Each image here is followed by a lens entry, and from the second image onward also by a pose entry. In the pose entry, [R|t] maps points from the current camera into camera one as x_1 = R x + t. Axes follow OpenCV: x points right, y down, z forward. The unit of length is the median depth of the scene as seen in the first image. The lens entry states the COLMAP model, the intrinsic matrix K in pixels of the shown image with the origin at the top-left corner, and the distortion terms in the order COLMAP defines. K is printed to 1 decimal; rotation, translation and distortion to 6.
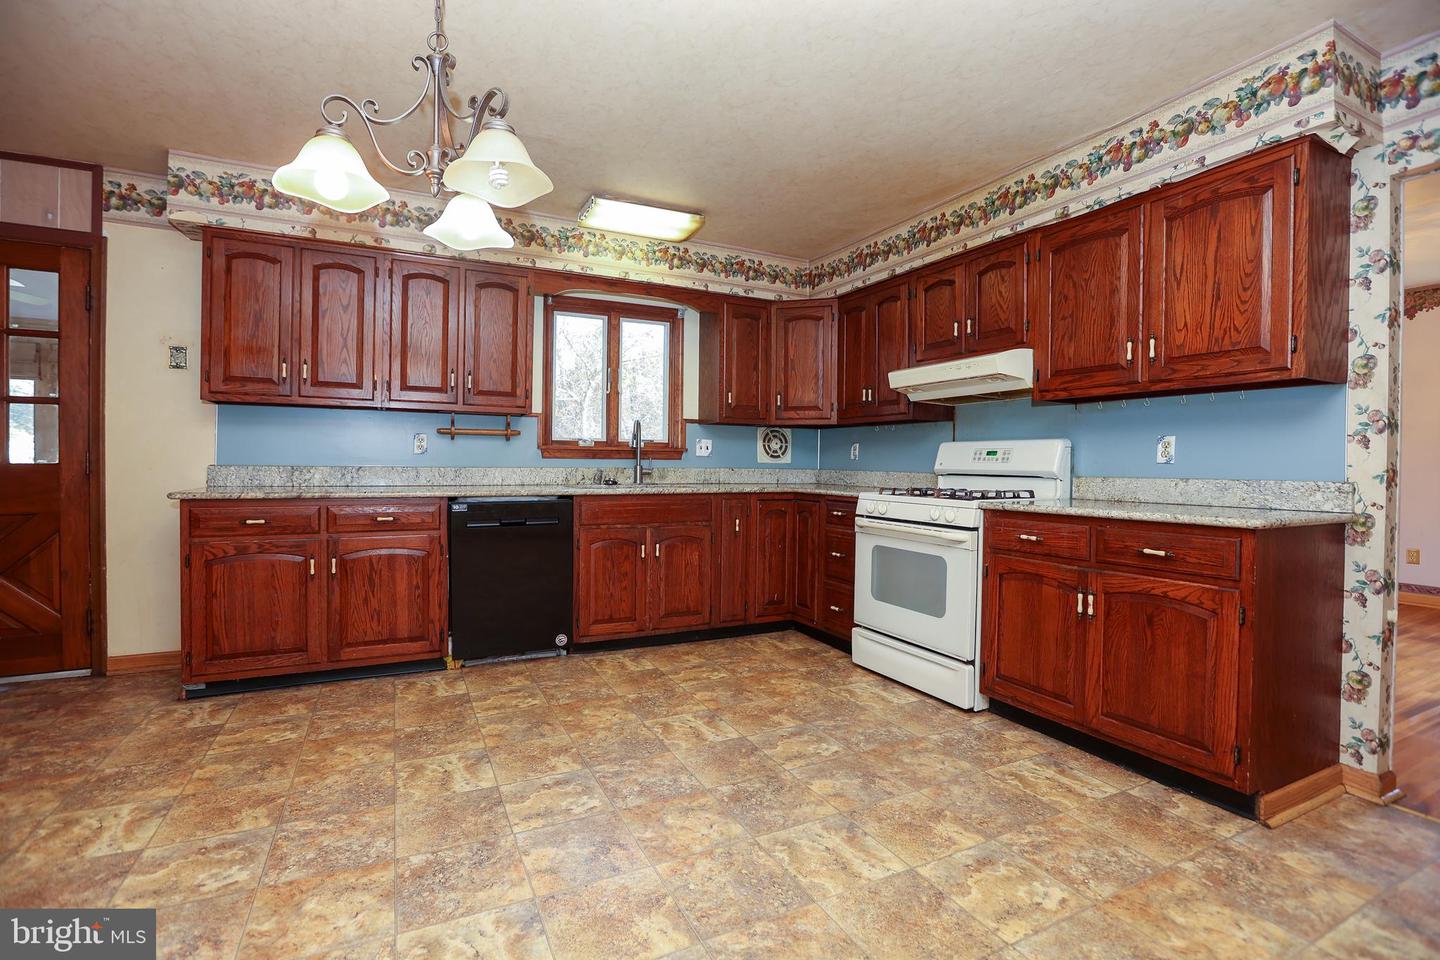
lens RADIAL K [[663.0, 0, 727.4], [0, 663.0, 473.5], [0, 0, 1]] dist [-0.047452, 0.014417]
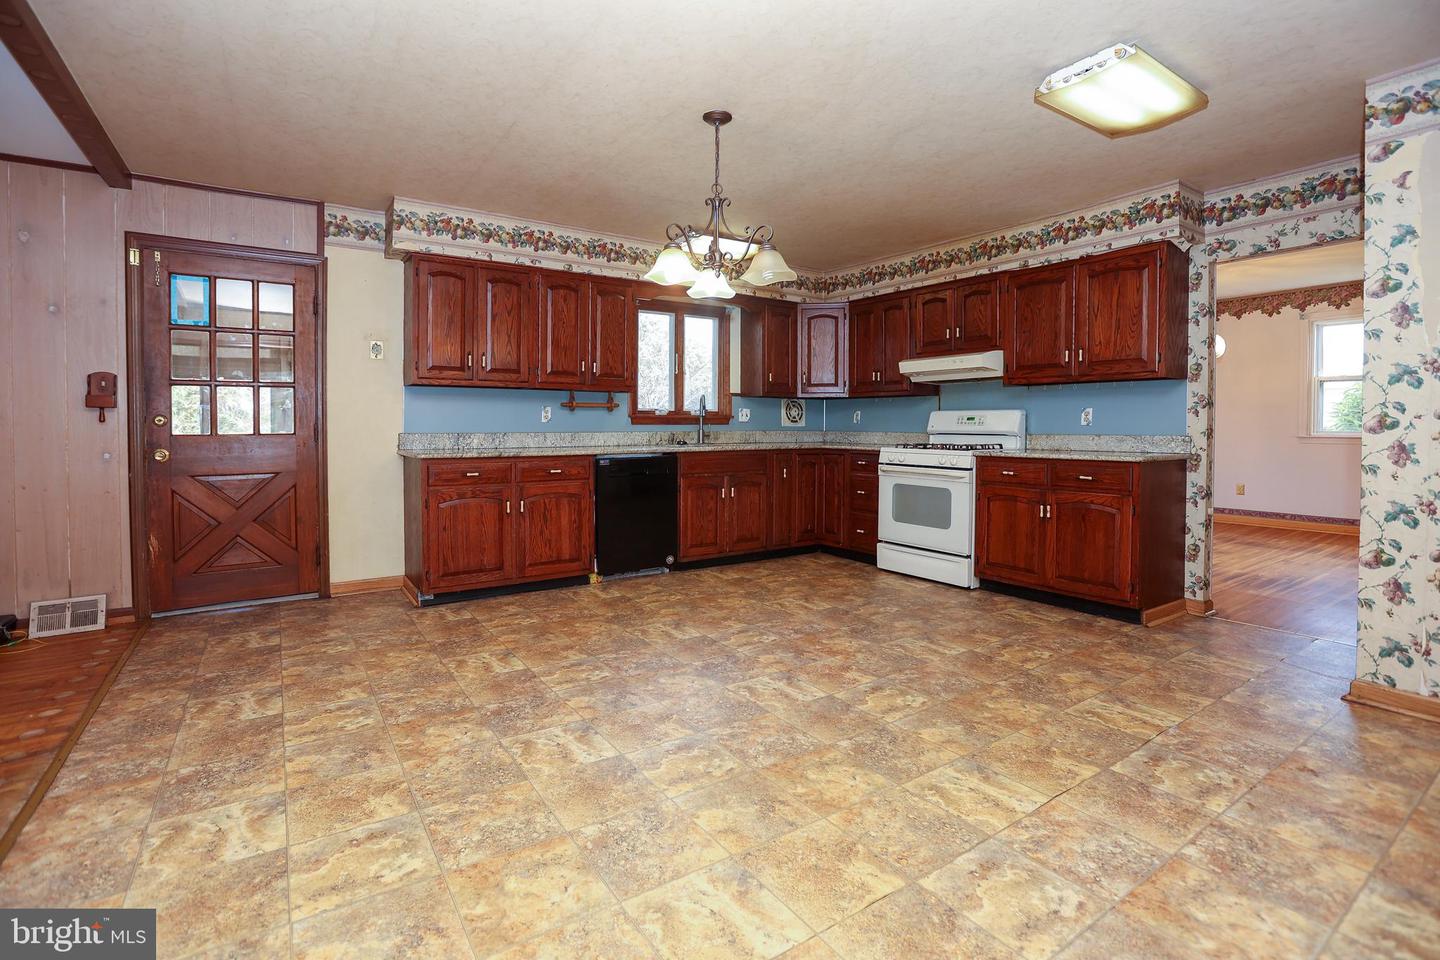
lens RADIAL K [[662.4, 0, 733.6], [0, 662.4, 441.8], [0, 0, 1]] dist [-0.034315, 0.000144]
pose [[0.991461, -0.013083, 0.129742, -0.359462], [0.011687, 0.999865, 0.011517, -0.003752], [-0.129876, -0.009902, 0.991481, -0.438490]]
